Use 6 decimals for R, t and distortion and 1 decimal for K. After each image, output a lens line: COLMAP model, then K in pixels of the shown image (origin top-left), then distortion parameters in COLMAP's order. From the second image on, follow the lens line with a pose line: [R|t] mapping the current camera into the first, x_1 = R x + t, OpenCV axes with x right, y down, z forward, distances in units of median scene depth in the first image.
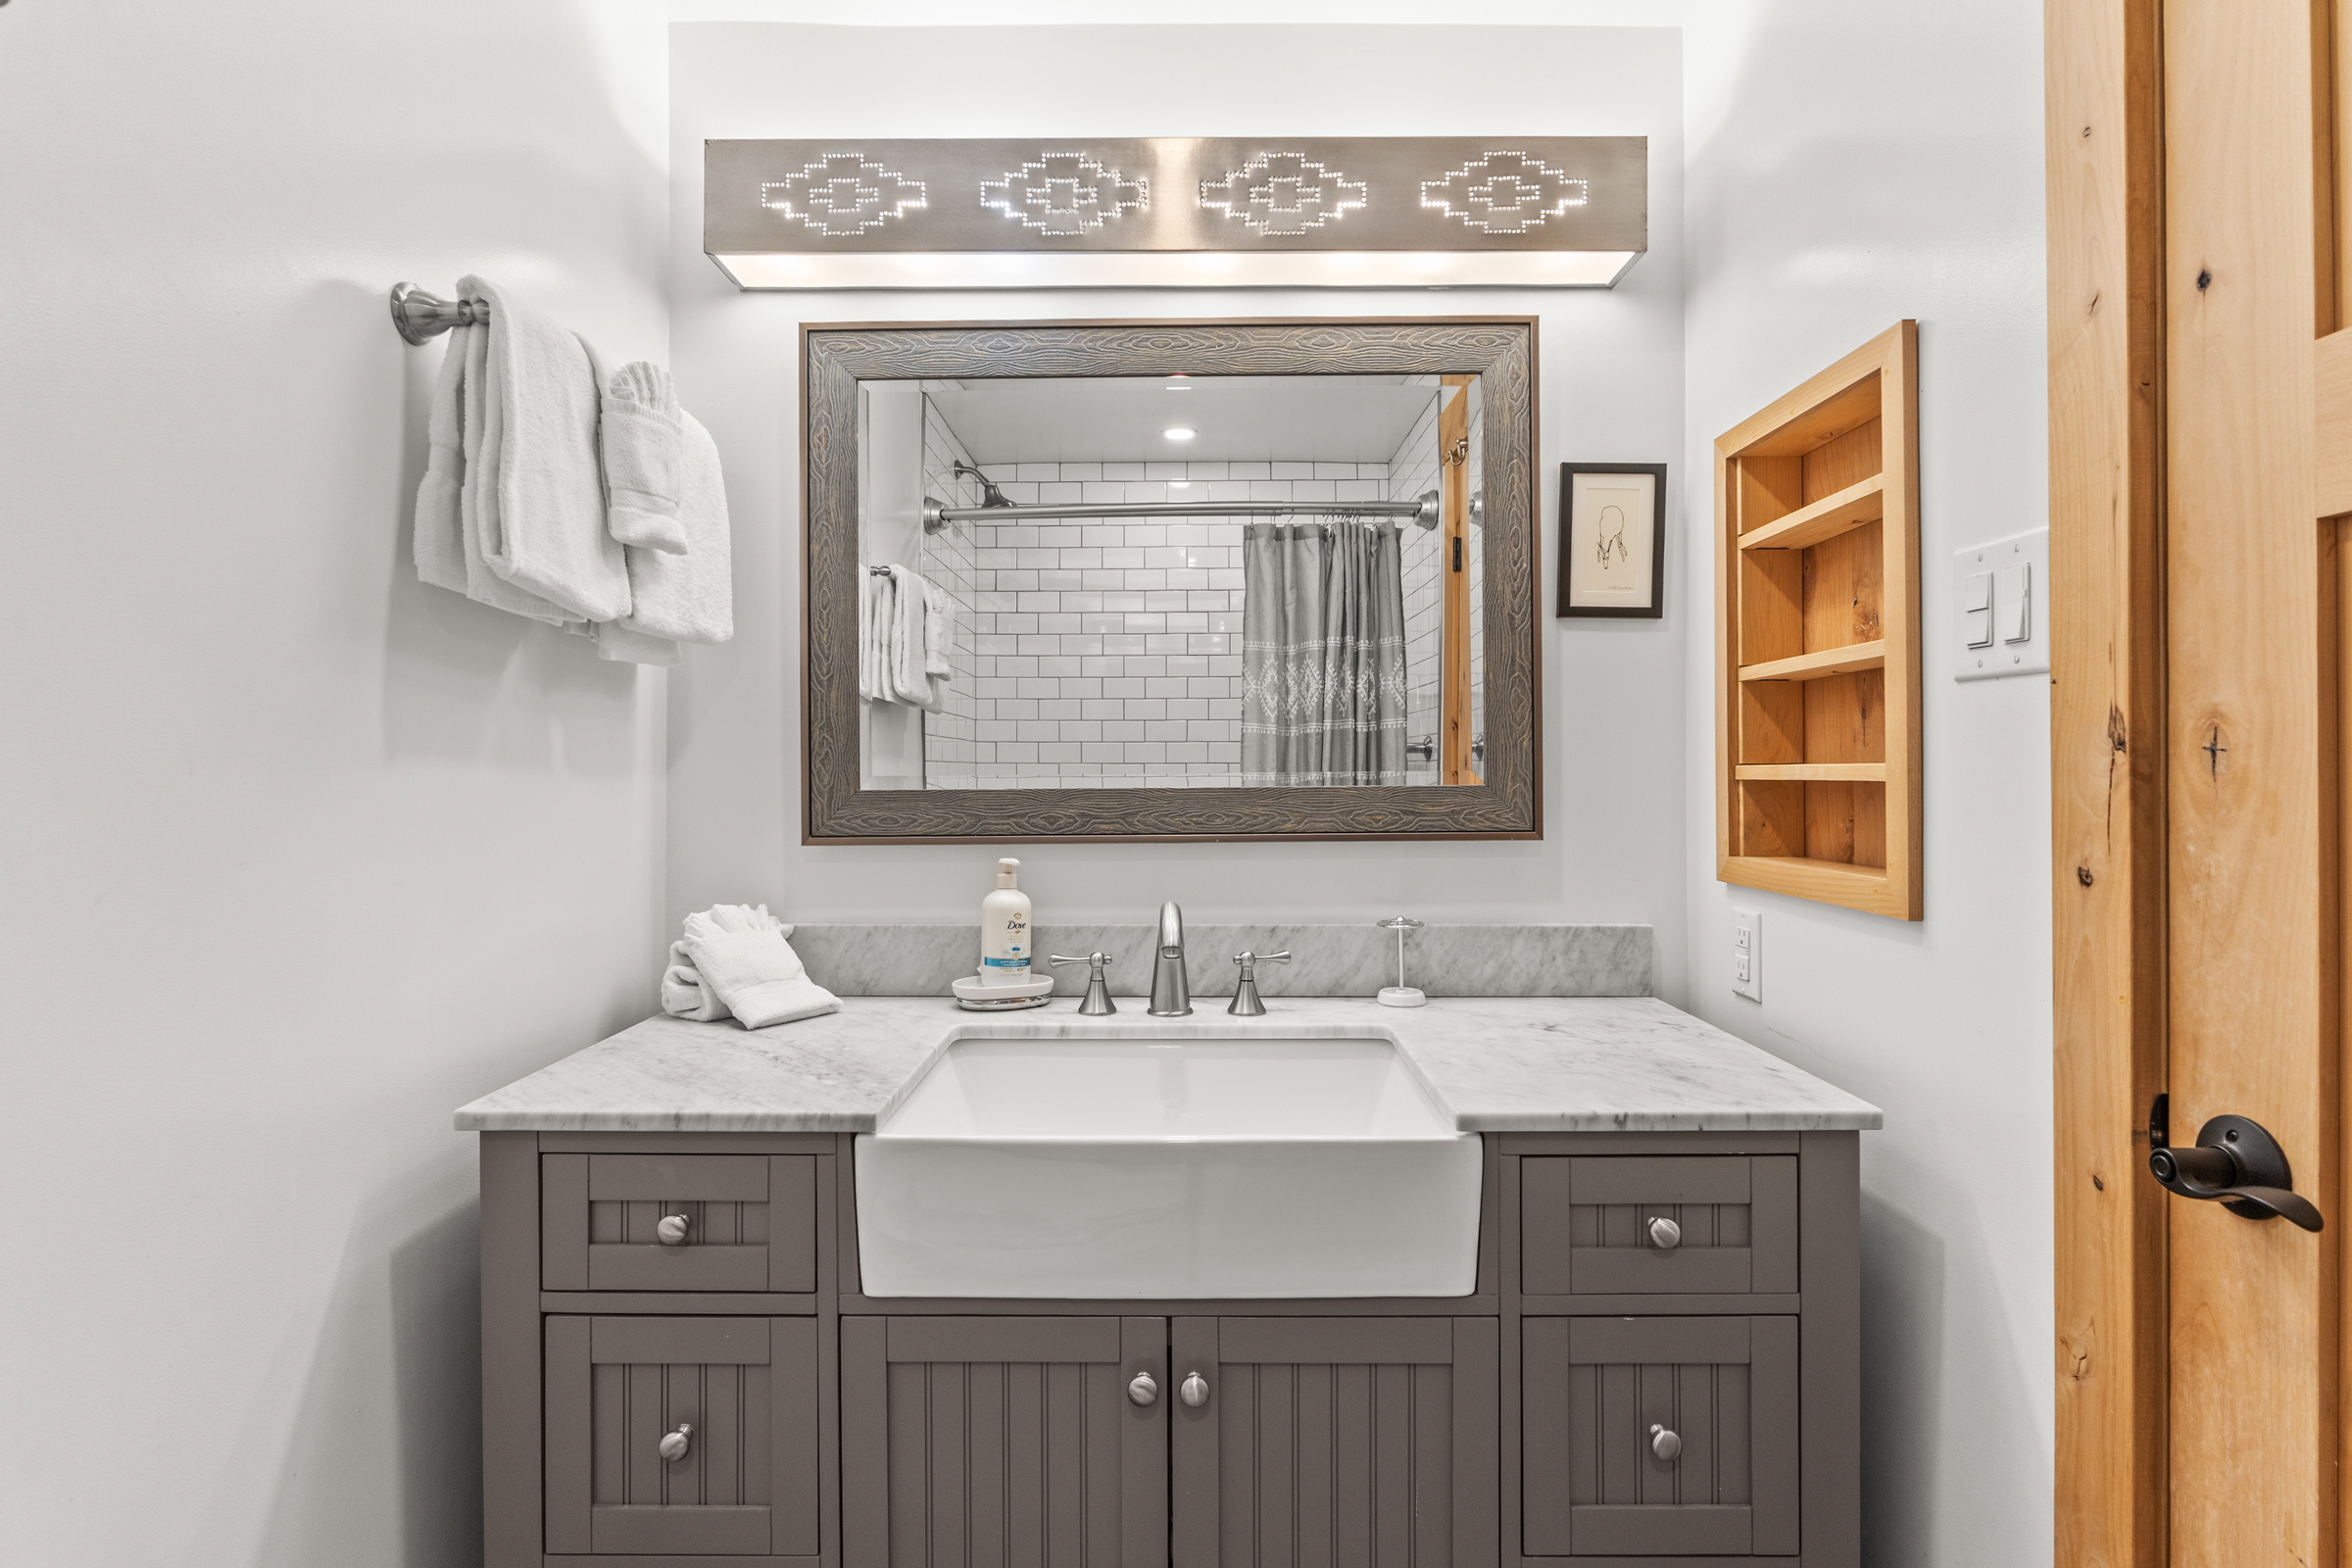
lens RADIAL K [[1055.8, 0, 1190.7], [0, 1055.8, 762.6], [0, 0, 1]] dist [-0.003257, -0.000035]
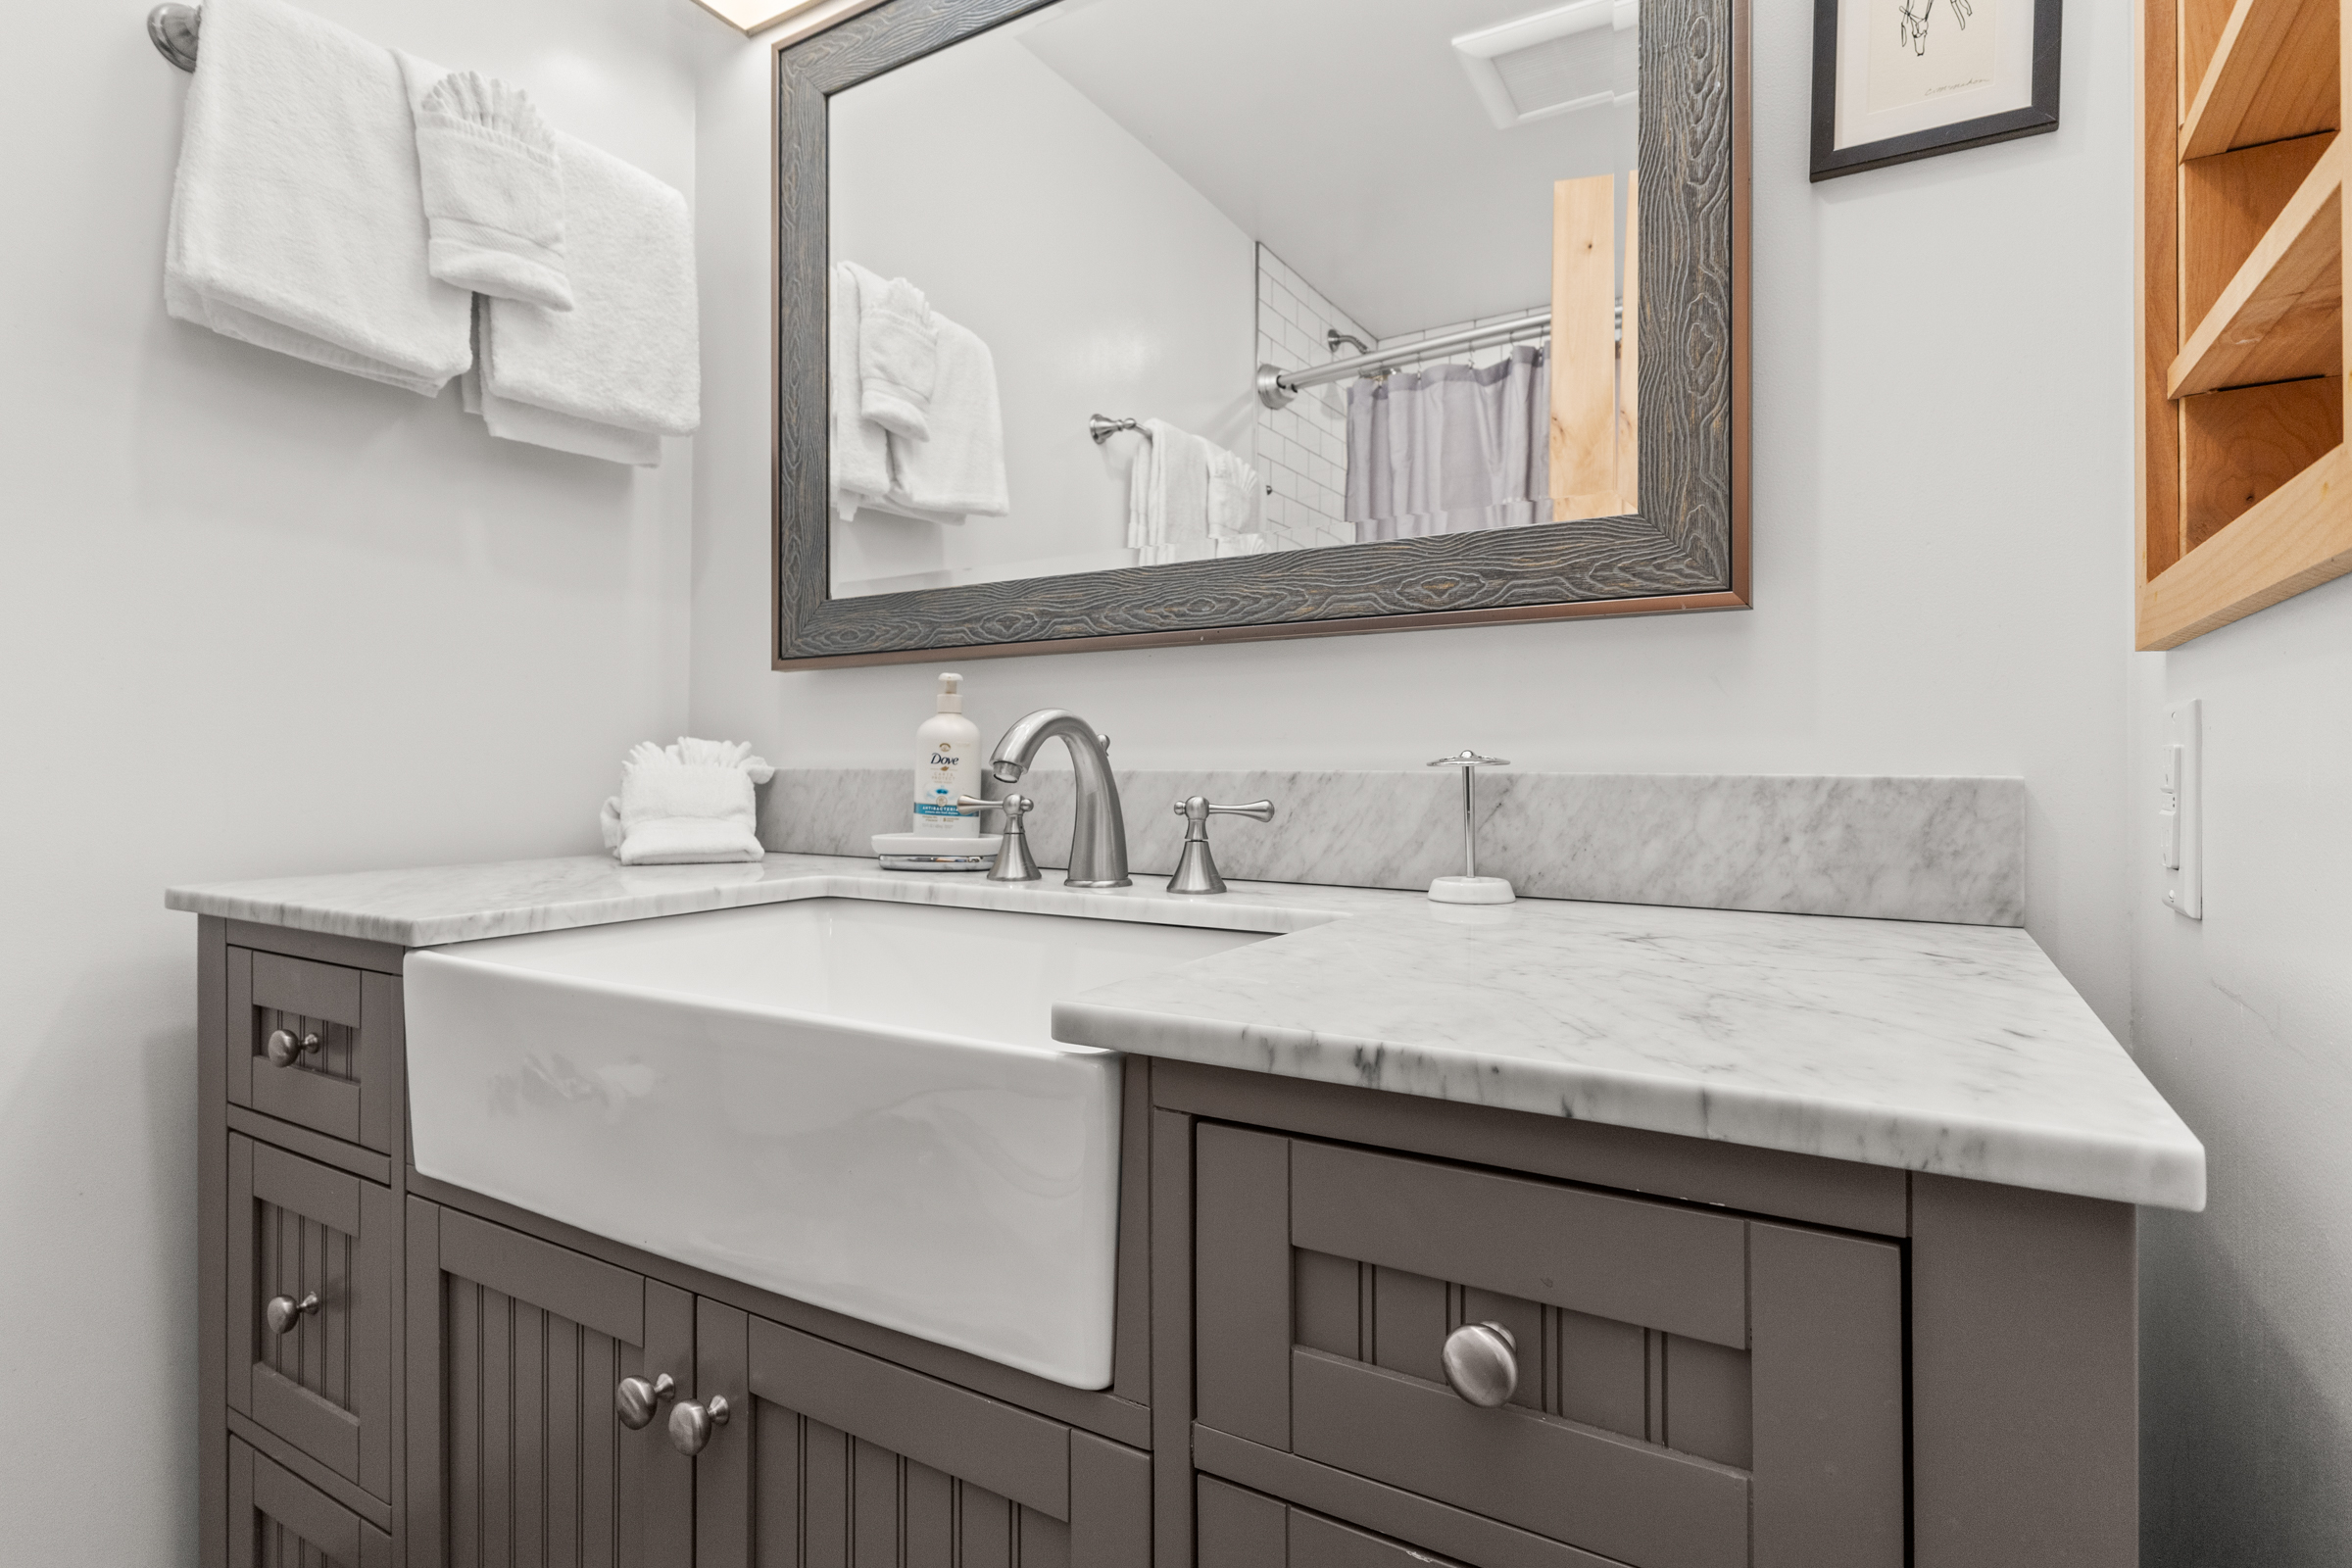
lens RADIAL K [[1144.1, 0, 1179.8], [0, 1144.1, 745.5], [0, 0, 1]] dist [0.005942, 0.000363]
pose [[0.874901, -0.000125, -0.484301, 0.357339], [0.003125, 0.999981, 0.005388, 0.136238], [0.484291, -0.006228, 0.874885, 0.367410]]
